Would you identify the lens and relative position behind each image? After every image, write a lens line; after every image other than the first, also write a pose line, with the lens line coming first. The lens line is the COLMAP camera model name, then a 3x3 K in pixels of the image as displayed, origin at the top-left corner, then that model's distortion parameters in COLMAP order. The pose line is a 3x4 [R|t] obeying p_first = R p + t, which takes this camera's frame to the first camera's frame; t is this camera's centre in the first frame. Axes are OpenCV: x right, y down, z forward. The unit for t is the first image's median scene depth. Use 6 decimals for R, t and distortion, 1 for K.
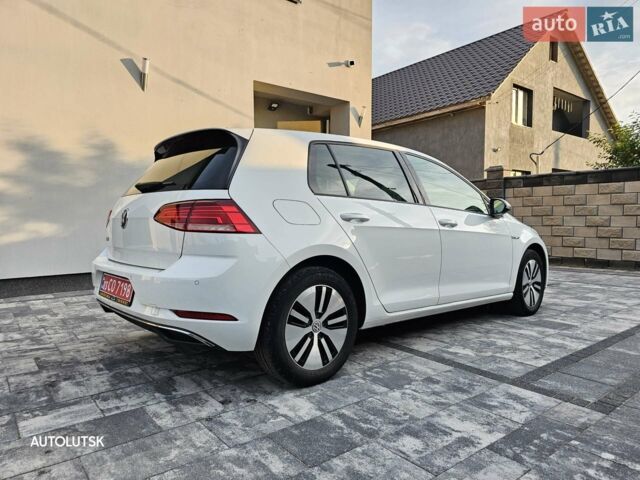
lens RADIAL K [[432.3, 0, 328.0], [0, 432.3, 235.3], [0, 0, 1]] dist [0.026893, -0.010514]
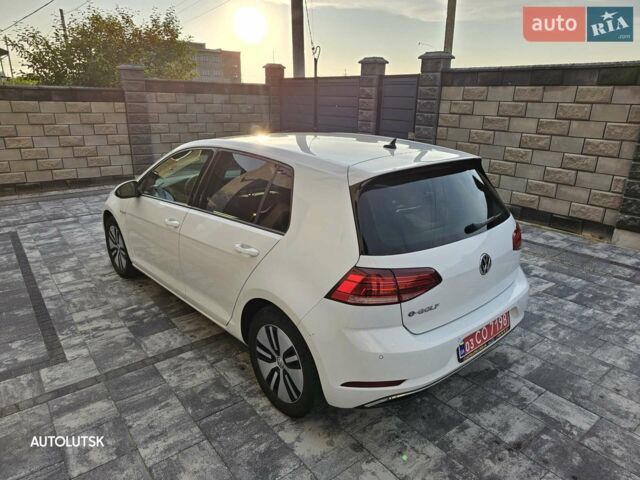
lens RADIAL K [[432.3, 0, 328.0], [0, 432.3, 235.3], [0, 0, 1]] dist [0.026893, -0.010514]
pose [[0.015441, -0.301610, 0.953306, -1.417200], [0.021773, 0.953295, 0.301254, -0.409943], [-0.999644, 0.016105, 0.021286, 1.384506]]
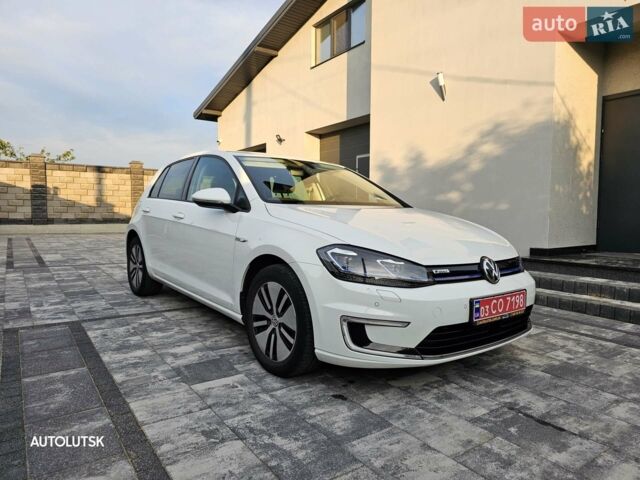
lens RADIAL K [[432.3, 0, 328.0], [0, 432.3, 235.3], [0, 0, 1]] dist [0.026893, -0.010514]
pose [[-0.058901, 0.053590, -0.996824, 1.867349], [-0.047864, 0.997258, 0.056442, -0.080809], [0.997116, 0.051036, -0.056175, 1.954478]]
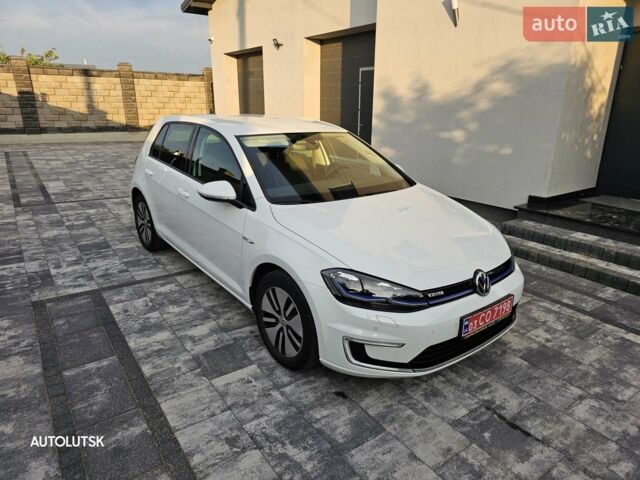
lens RADIAL K [[432.3, 0, 328.0], [0, 432.3, 235.3], [0, 0, 1]] dist [0.026893, -0.010514]
pose [[-0.059443, 0.296668, -0.953129, 1.865998], [-0.052272, 0.952582, 0.299757, -0.383948], [0.996862, 0.067640, -0.041117, 1.929822]]
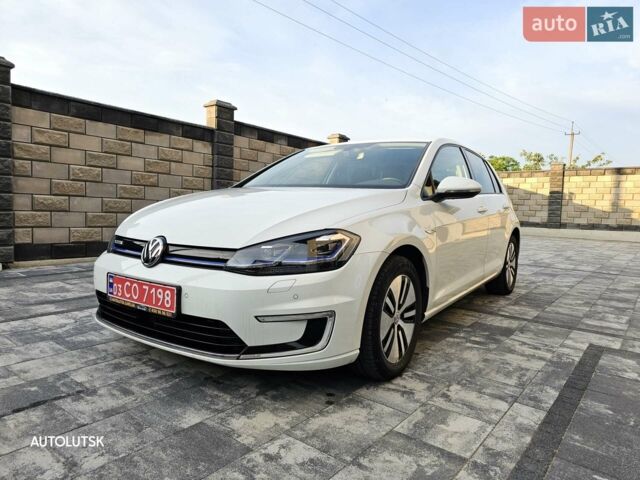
lens RADIAL K [[432.3, 0, 328.0], [0, 432.3, 235.3], [0, 0, 1]] dist [0.026893, -0.010514]
pose [[-0.975068, -0.014774, -0.221413, 0.686031], [-0.036800, 0.994731, 0.095687, -0.087526], [0.218832, 0.101450, -0.970474, 3.193610]]
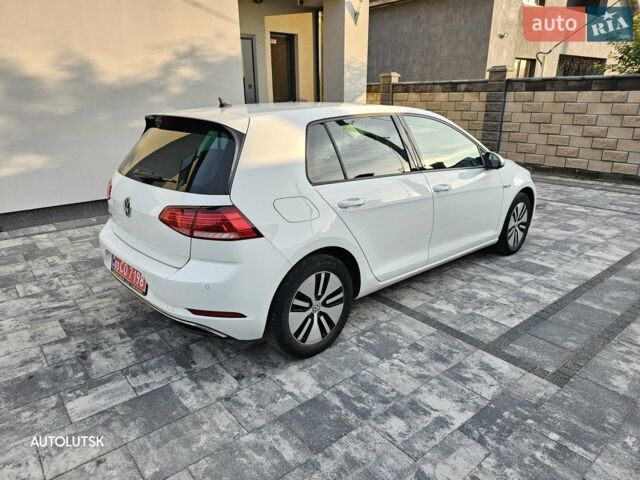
lens RADIAL K [[432.1, 0, 327.9], [0, 432.1, 239.9], [0, 0, 1]] dist [0.035126, -0.020170]
pose [[0.999809, -0.005536, 0.018733, -0.016399], [0.000054, 0.959782, 0.280746, -0.265124], [-0.019534, -0.280691, 0.959599, -0.015517]]
